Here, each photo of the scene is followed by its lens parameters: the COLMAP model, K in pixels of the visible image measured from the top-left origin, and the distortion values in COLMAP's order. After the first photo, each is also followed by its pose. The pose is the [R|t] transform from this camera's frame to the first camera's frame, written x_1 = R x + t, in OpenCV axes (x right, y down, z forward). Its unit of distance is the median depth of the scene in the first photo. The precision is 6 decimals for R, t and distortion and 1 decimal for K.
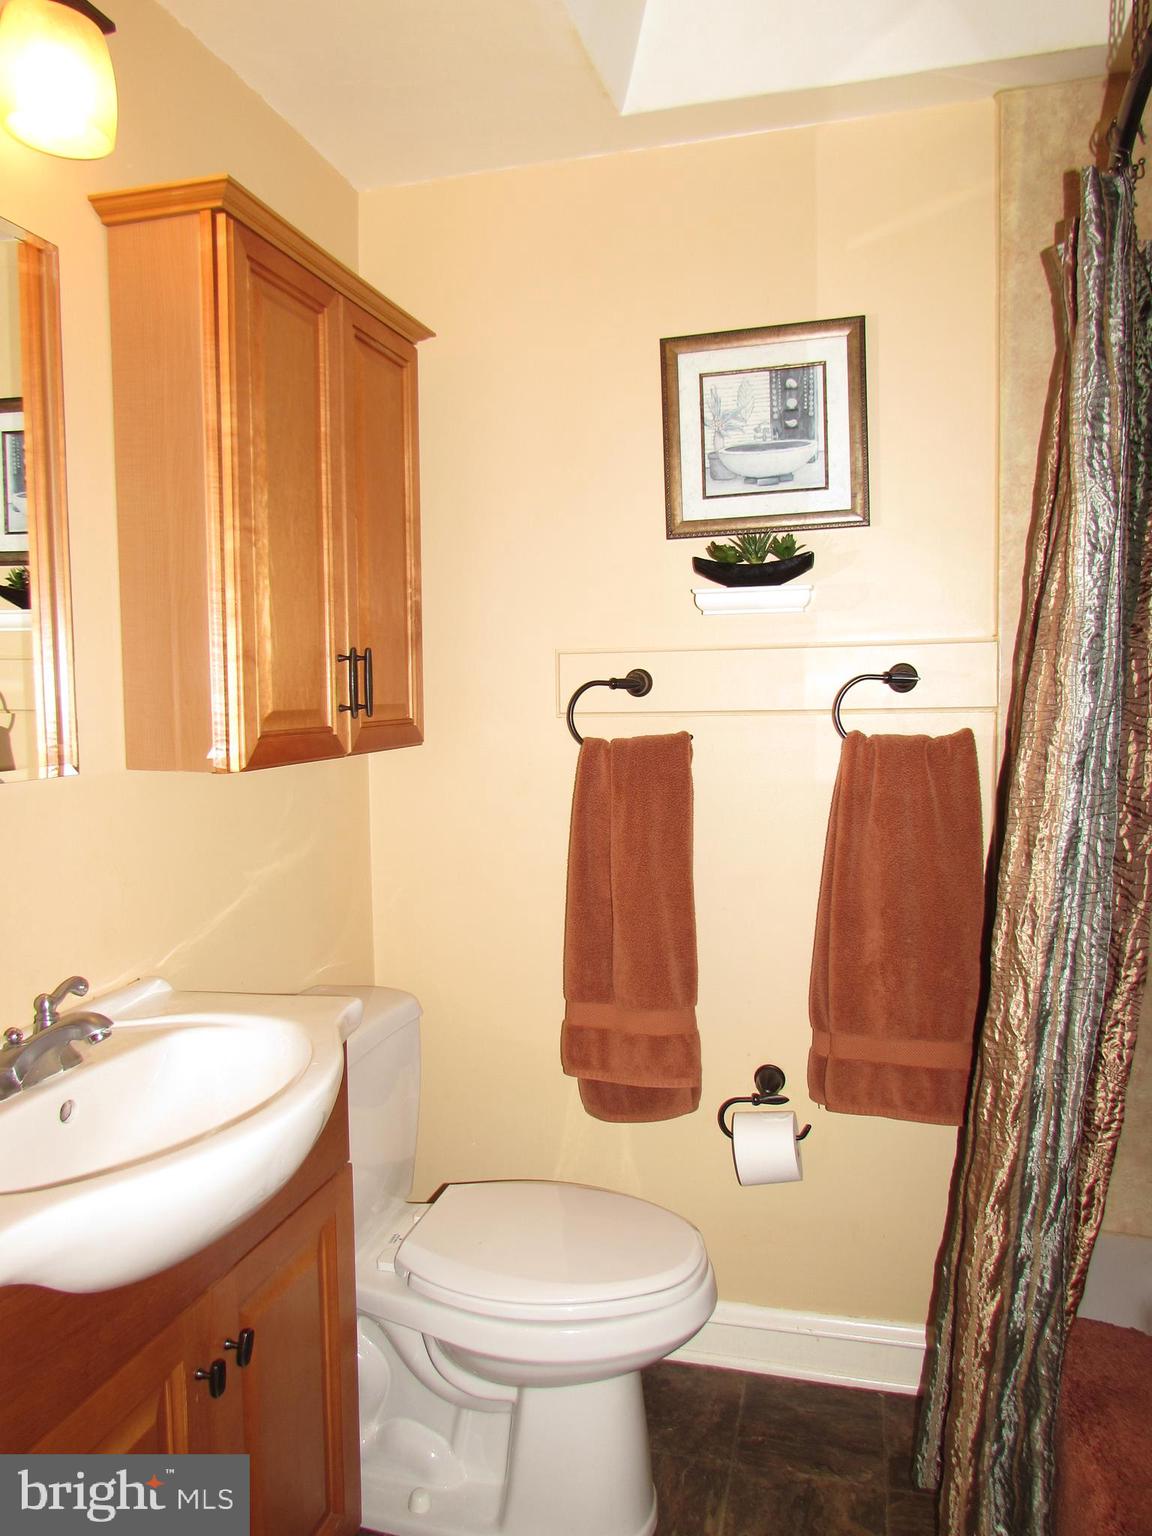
lens RADIAL K [[1069.0, 0, 576.0], [0, 1069.0, 768.0], [0, 0, 1]] dist [-0.048918, 0.021979]
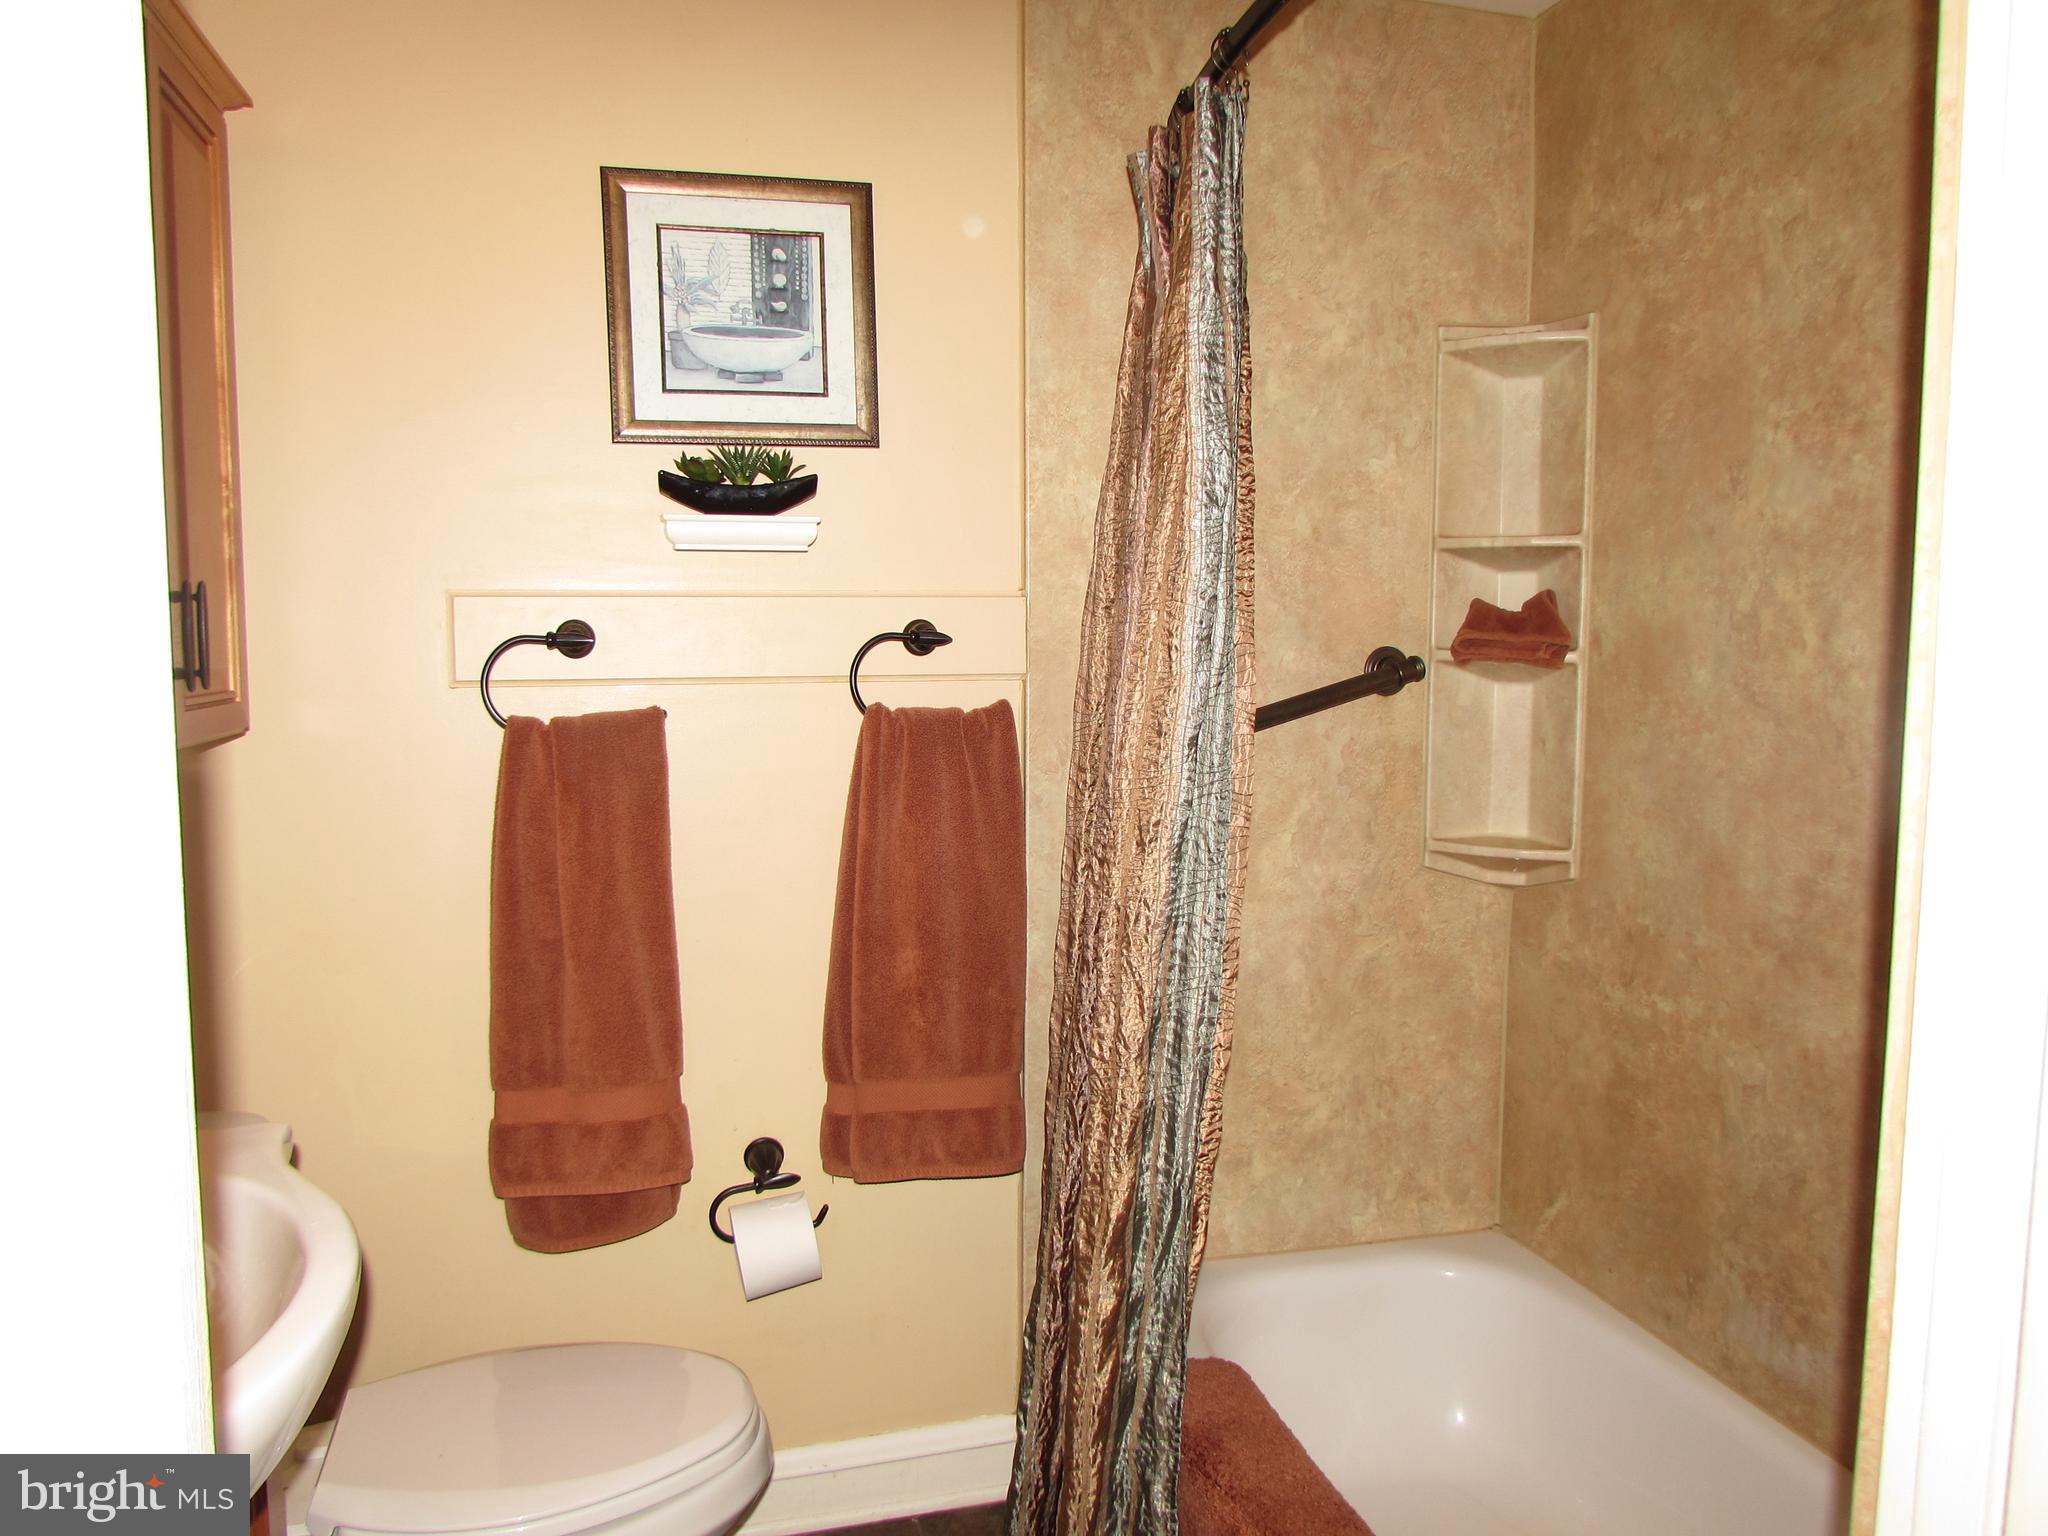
lens RADIAL K [[1420.7, 0, 1029.0], [0, 1420.7, 760.5], [0, 0, 1]] dist [-0.046131, -0.003292]
pose [[0.856706, -0.026823, 0.515106, -0.182514], [0.023303, 0.999640, 0.013299, -0.003316], [-0.515278, 0.000610, 0.857023, 0.025404]]
